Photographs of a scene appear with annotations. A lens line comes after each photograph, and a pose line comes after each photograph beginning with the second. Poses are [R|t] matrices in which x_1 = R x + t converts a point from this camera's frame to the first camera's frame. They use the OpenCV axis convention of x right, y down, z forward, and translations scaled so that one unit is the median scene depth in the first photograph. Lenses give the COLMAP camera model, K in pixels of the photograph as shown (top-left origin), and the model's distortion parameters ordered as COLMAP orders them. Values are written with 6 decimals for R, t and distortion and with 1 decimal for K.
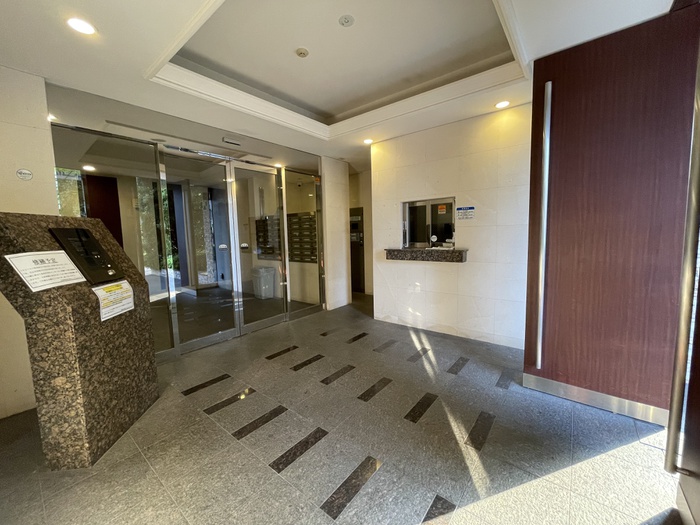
lens RADIAL K [[282.8, 0, 351.2], [0, 282.8, 261.2], [0, 0, 1]] dist [-0.000081, -0.000002]
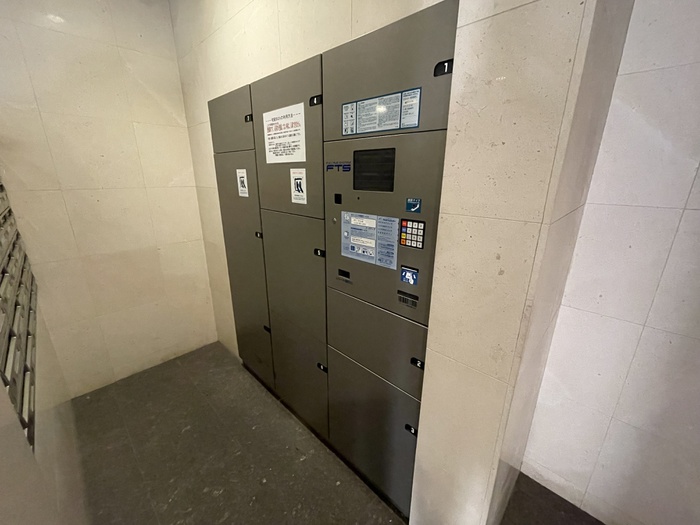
lens RADIAL K [[282.8, 0, 349.4], [0, 282.8, 261.8], [0, 0, 1]] dist [-0.000081, -0.000002]
pose [[0.995612, 0.056887, -0.074296, 0.013046], [-0.040948, 0.978793, 0.200719, -0.105685], [0.084139, -0.196796, 0.976827, 0.853829]]
